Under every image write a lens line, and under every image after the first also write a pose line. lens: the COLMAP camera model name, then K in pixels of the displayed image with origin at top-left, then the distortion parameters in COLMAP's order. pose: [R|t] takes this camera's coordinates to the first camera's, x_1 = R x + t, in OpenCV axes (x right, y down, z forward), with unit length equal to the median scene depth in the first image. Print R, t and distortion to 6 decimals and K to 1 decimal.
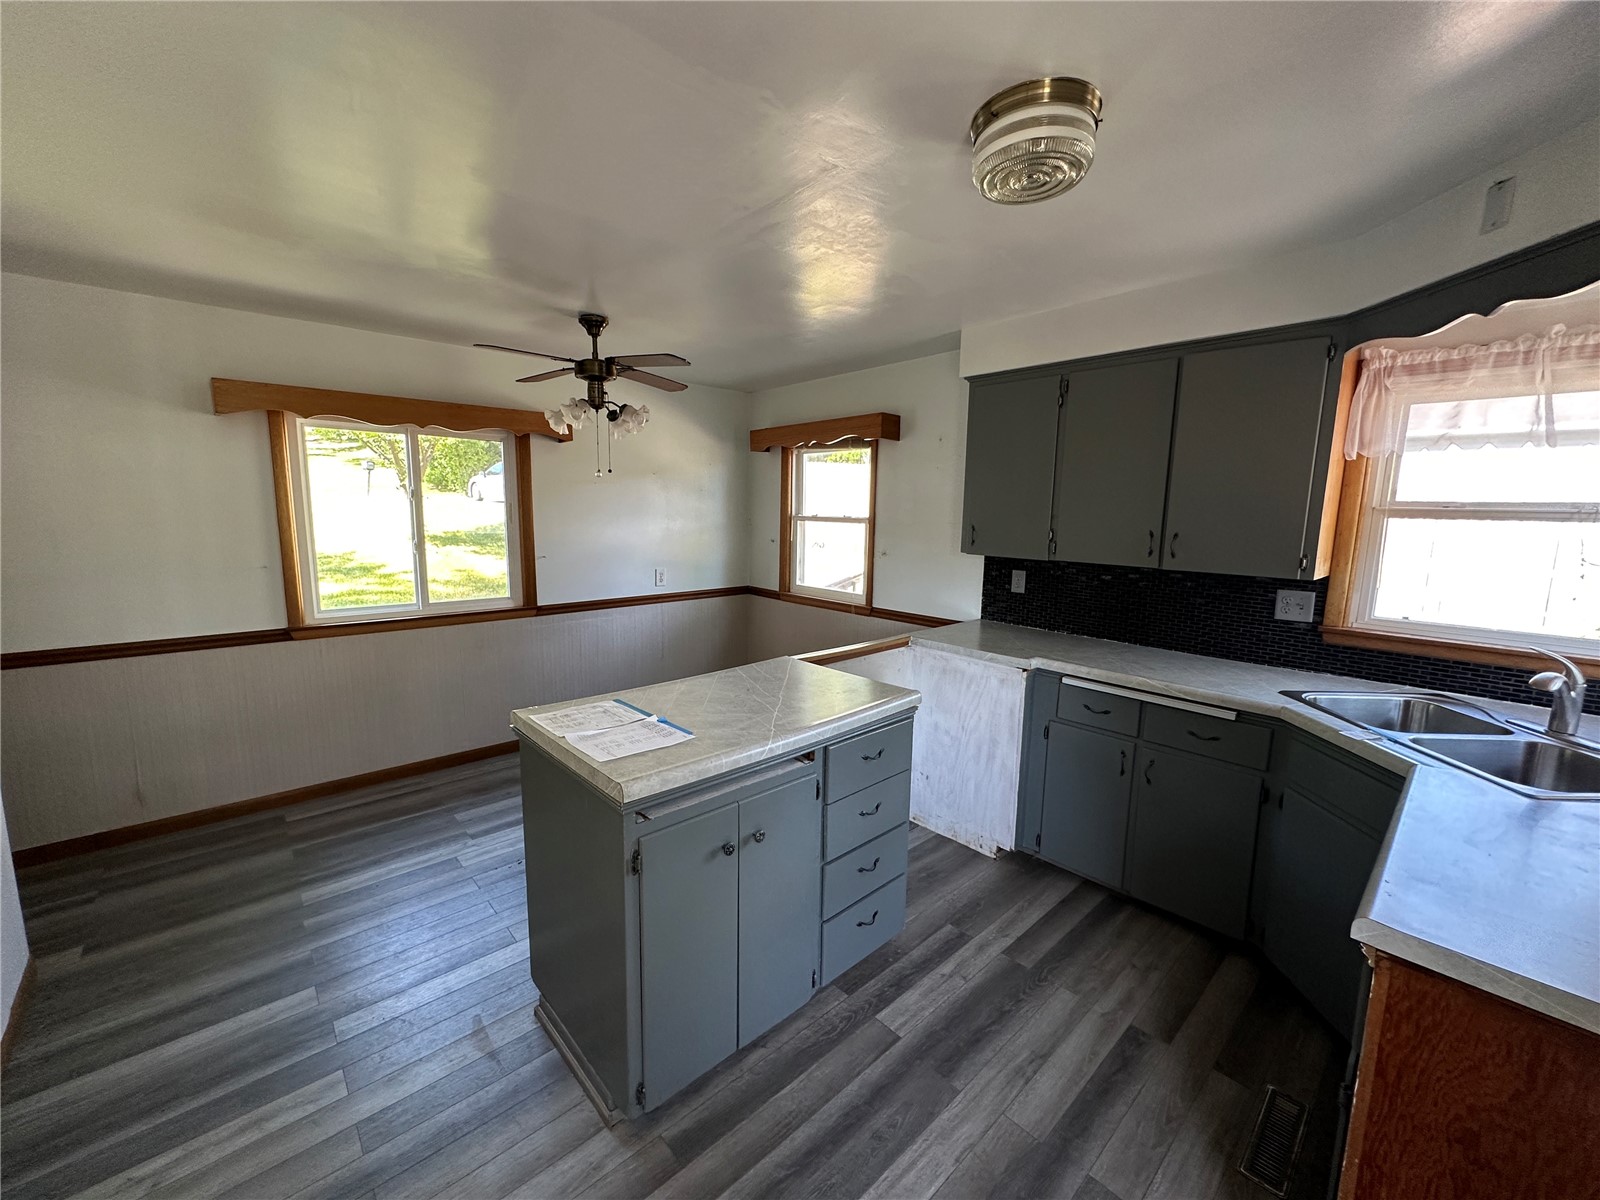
lens RADIAL K [[637.3, 0, 800.0], [0, 637.3, 600.0], [0, 0, 1]] dist [-0.001345, -0.000089]
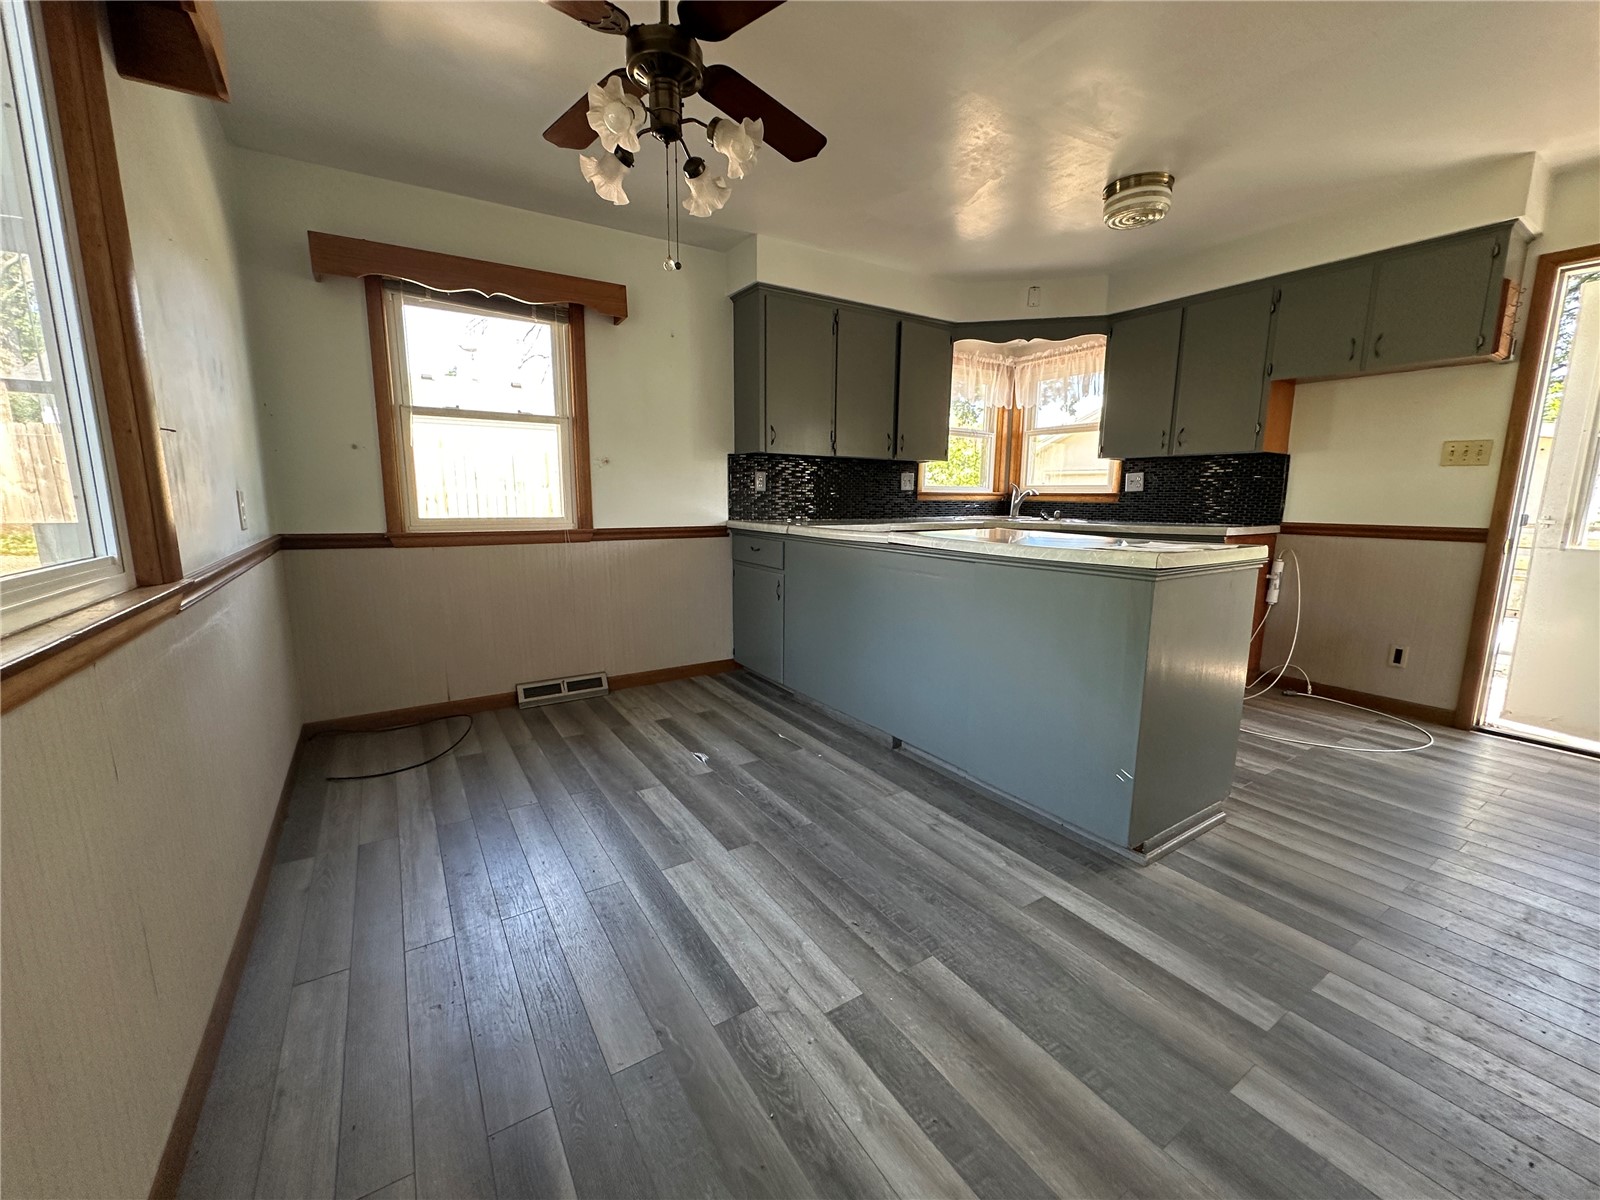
lens RADIAL K [[637.3, 0, 800.0], [0, 637.3, 600.0], [0, 0, 1]] dist [-0.001345, -0.000089]
pose [[0.166621, -0.174792, 0.970405, -0.710432], [0.136723, 0.978751, 0.152820, 0.012940], [-0.976496, 0.107214, 0.186978, 0.663592]]
